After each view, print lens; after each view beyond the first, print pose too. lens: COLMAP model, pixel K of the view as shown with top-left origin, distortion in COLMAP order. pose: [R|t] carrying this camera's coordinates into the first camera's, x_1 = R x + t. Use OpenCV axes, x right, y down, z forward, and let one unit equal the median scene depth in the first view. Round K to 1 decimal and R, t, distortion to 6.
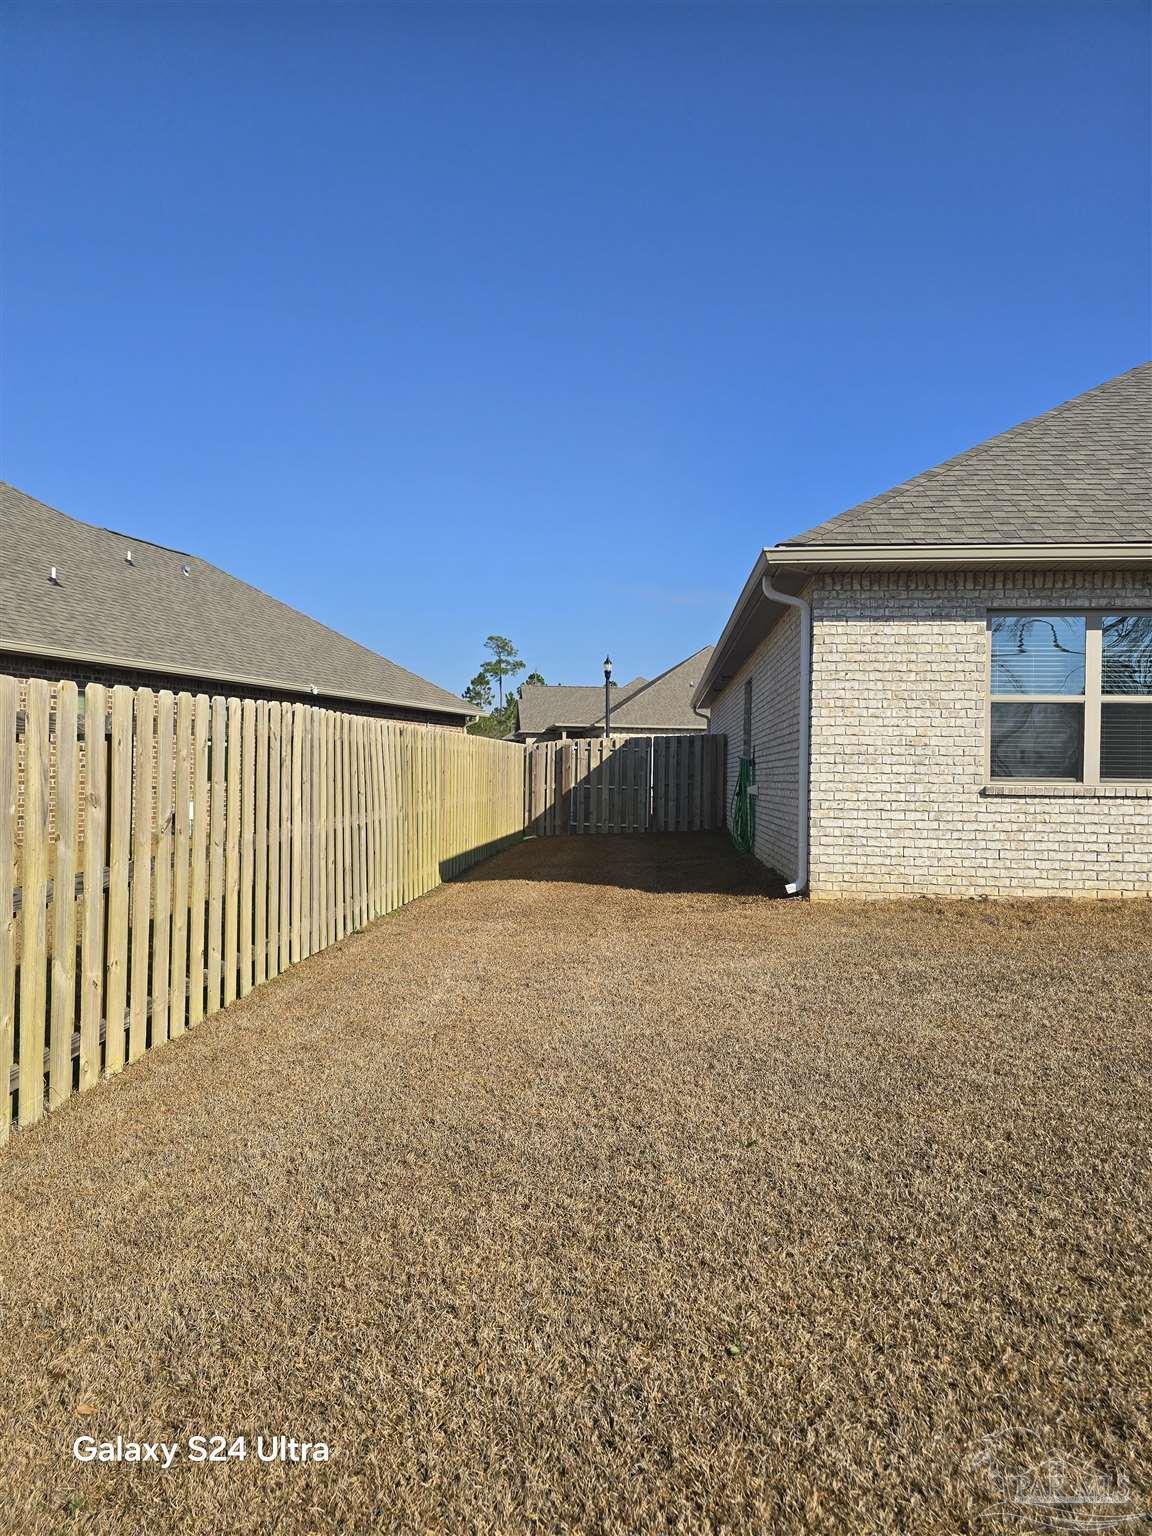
lens RADIAL K [[1024.4, 0, 576.0], [0, 1024.4, 768.0], [0, 0, 1]] dist [0.058843, -0.052780]
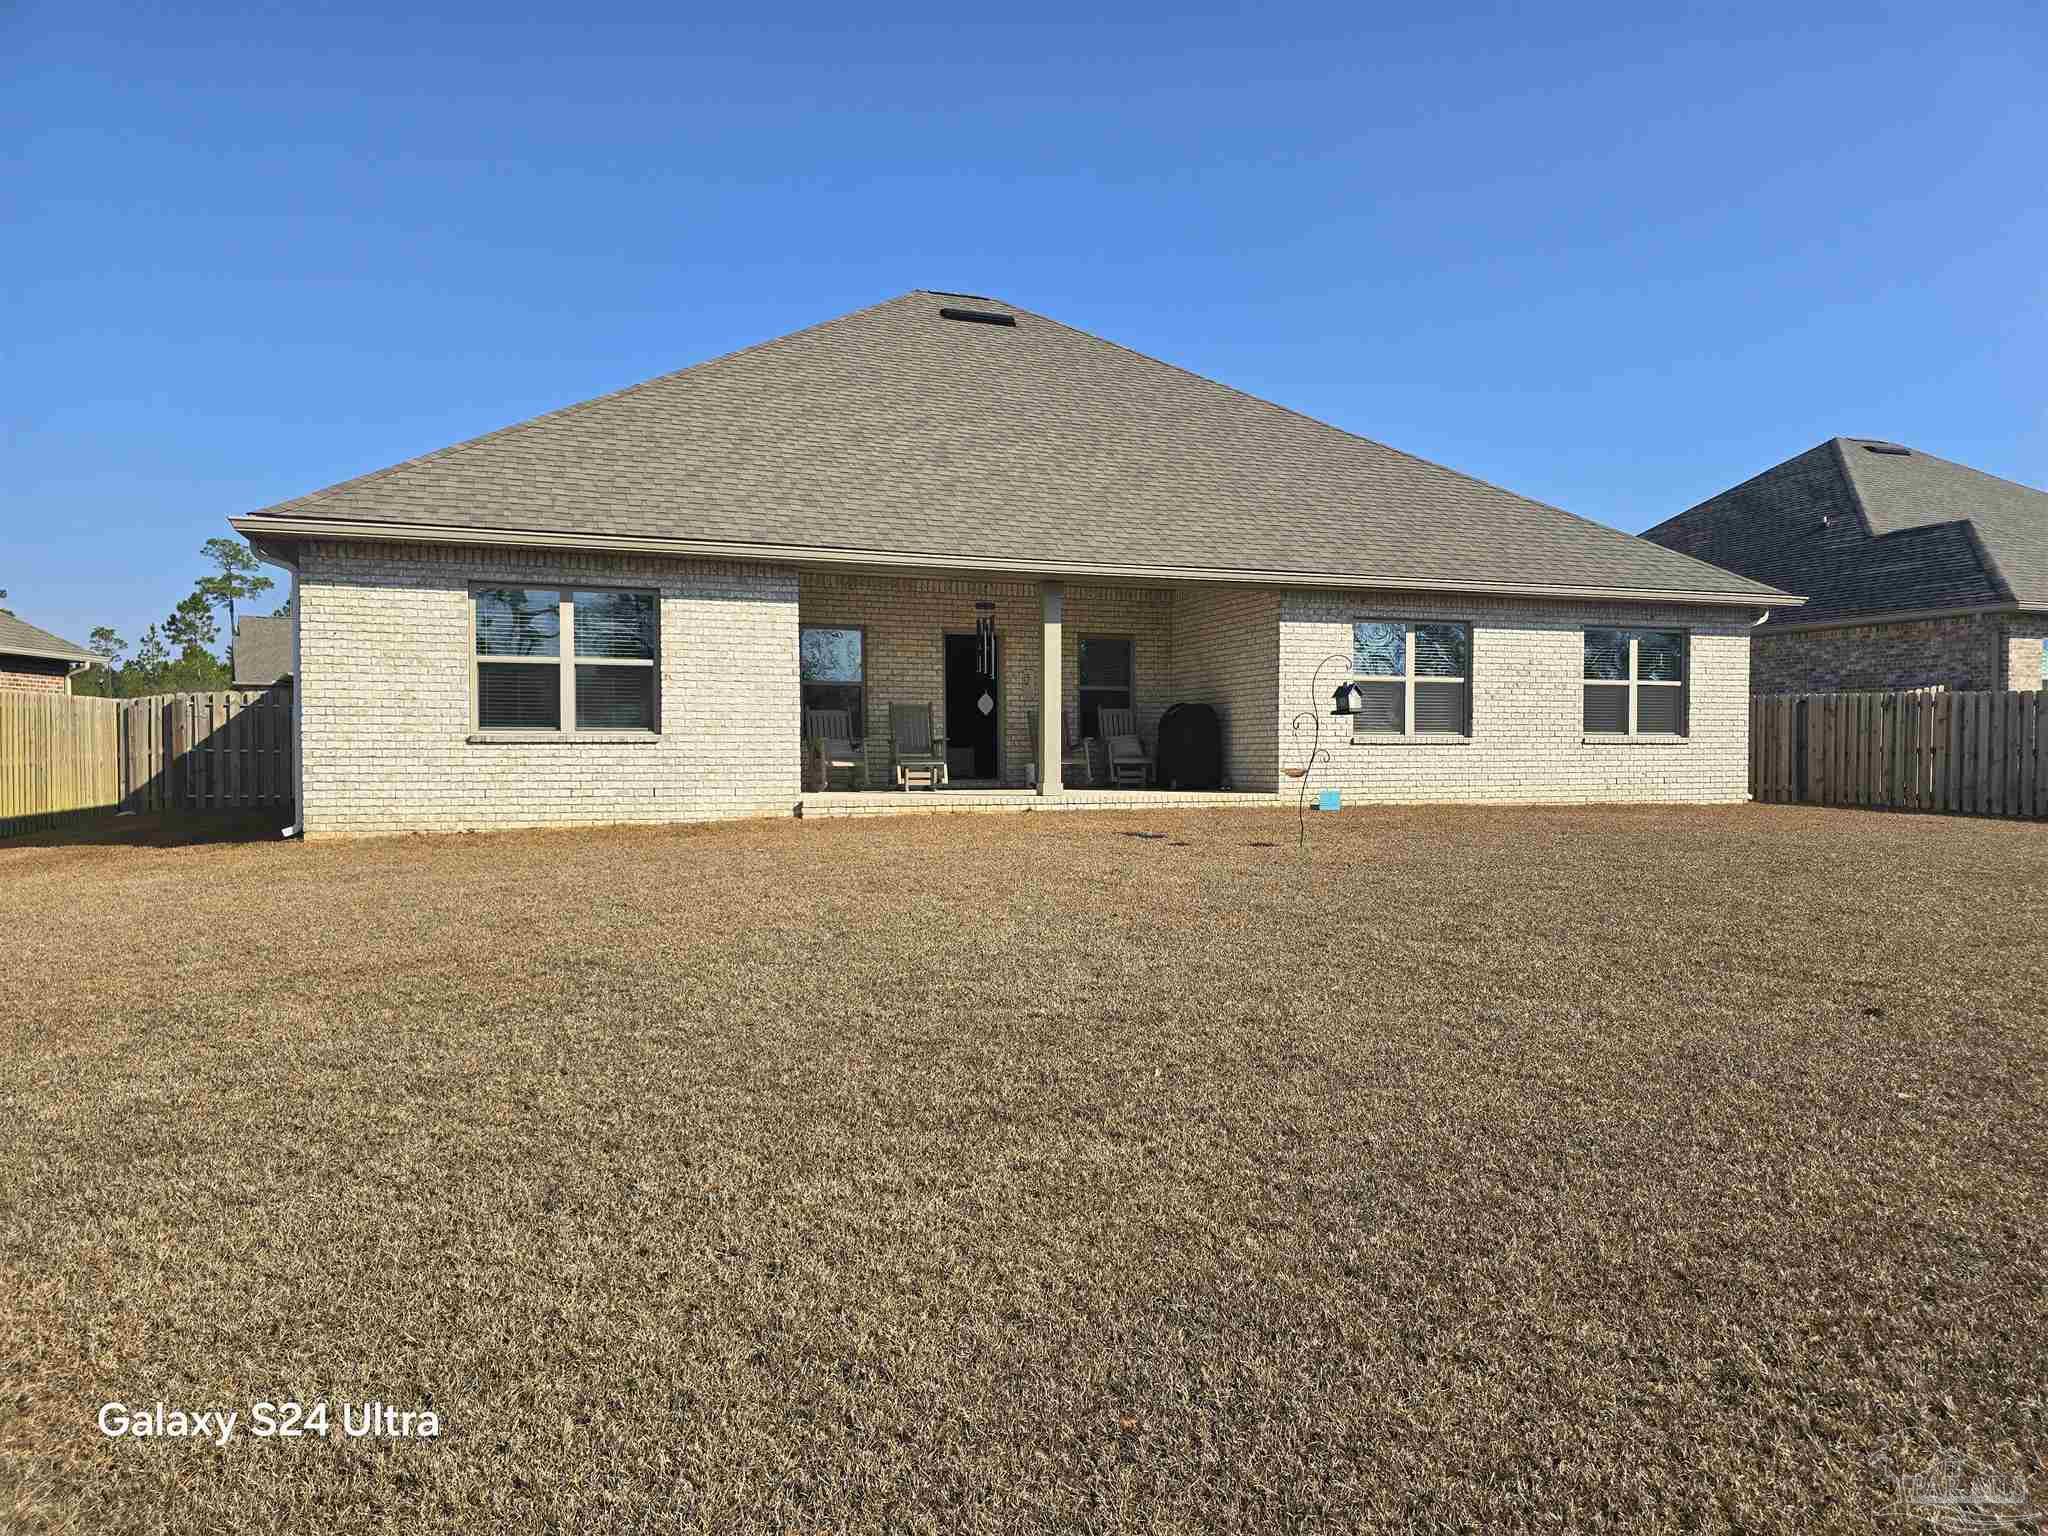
lens RADIAL K [[1365.9, 0, 1024.0], [0, 1365.9, 768.0], [0, 0, 1]] dist [0.058843, -0.052780]
pose [[0.908927, -0.018960, 0.416524, 0.314410], [0.008892, 0.999620, 0.026099, 0.020009], [-0.416860, -0.020018, 0.908750, -0.649786]]
